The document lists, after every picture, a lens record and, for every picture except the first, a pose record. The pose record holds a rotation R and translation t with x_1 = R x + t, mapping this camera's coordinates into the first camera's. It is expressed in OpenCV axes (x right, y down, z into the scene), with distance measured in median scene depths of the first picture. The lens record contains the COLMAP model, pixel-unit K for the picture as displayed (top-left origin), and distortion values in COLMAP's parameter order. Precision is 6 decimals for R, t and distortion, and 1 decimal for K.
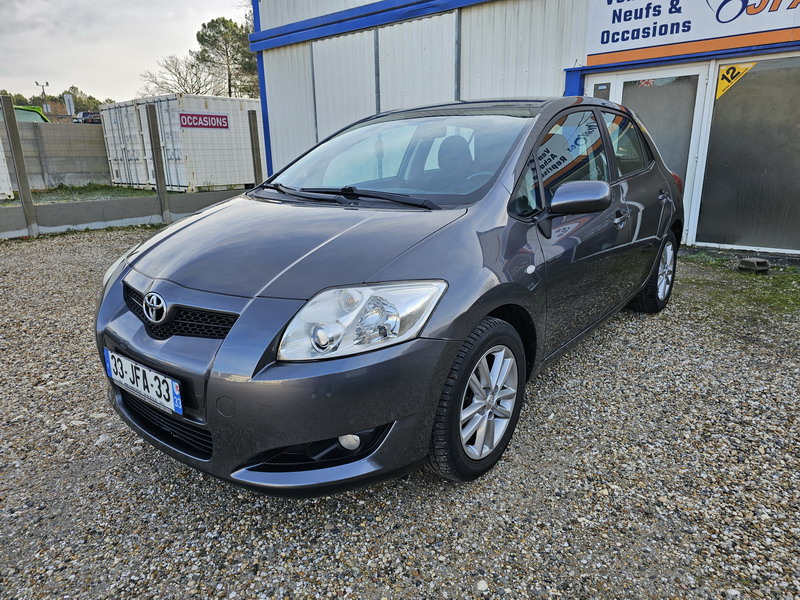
lens RADIAL K [[537.5, 0, 399.5], [0, 537.5, 282.5], [0, 0, 1]] dist [0.035693, -0.022510]
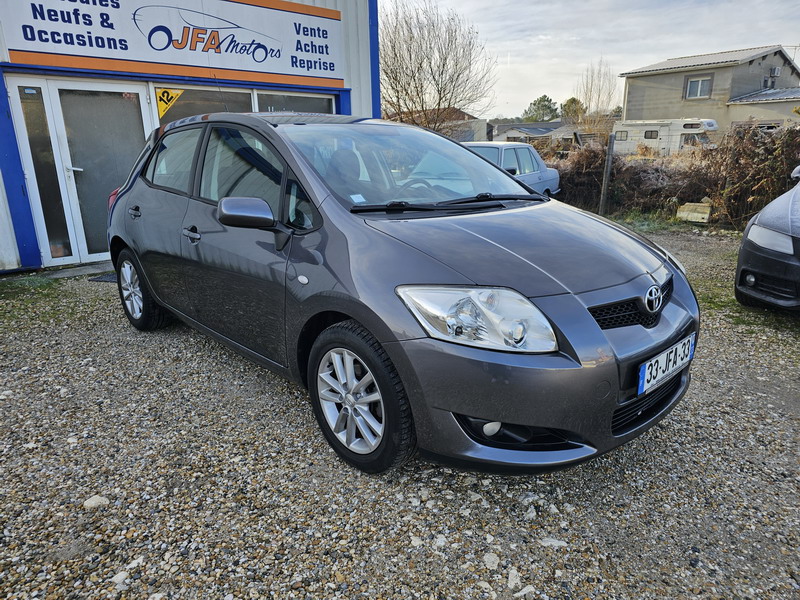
lens RADIAL K [[537.5, 0, 407.2], [0, 537.5, 286.1], [0, 0, 1]] dist [0.035693, -0.022510]
pose [[0.134842, -0.227293, 0.964446, -0.490622], [0.248974, 0.949880, 0.189051, -0.097787], [-0.959077, 0.214630, 0.184673, 0.392040]]
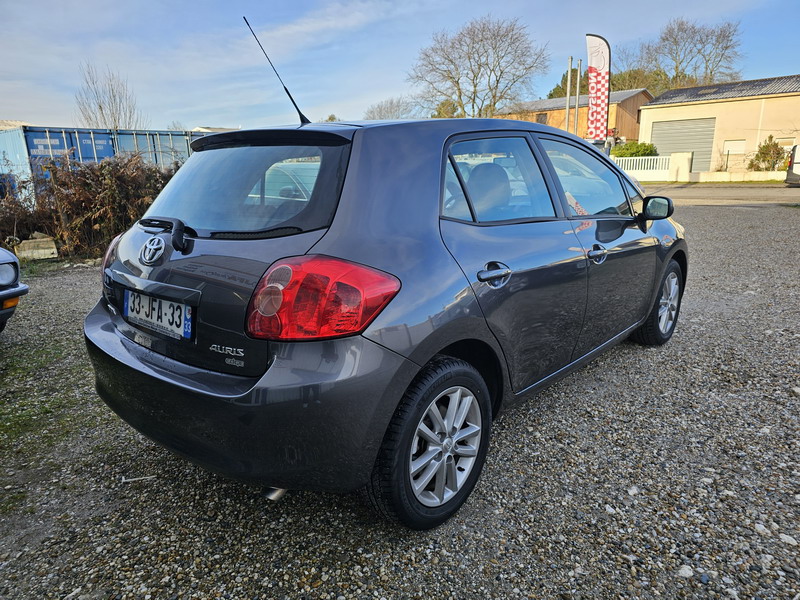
lens RADIAL K [[537.5, 0, 396.2], [0, 537.5, 293.4], [0, 0, 1]] dist [0.035693, -0.022510]
pose [[-0.997637, 0.028234, 0.062630, 0.120697], [0.053629, 0.889834, 0.453123, -0.285675], [-0.042937, 0.455411, -0.889245, 1.098291]]
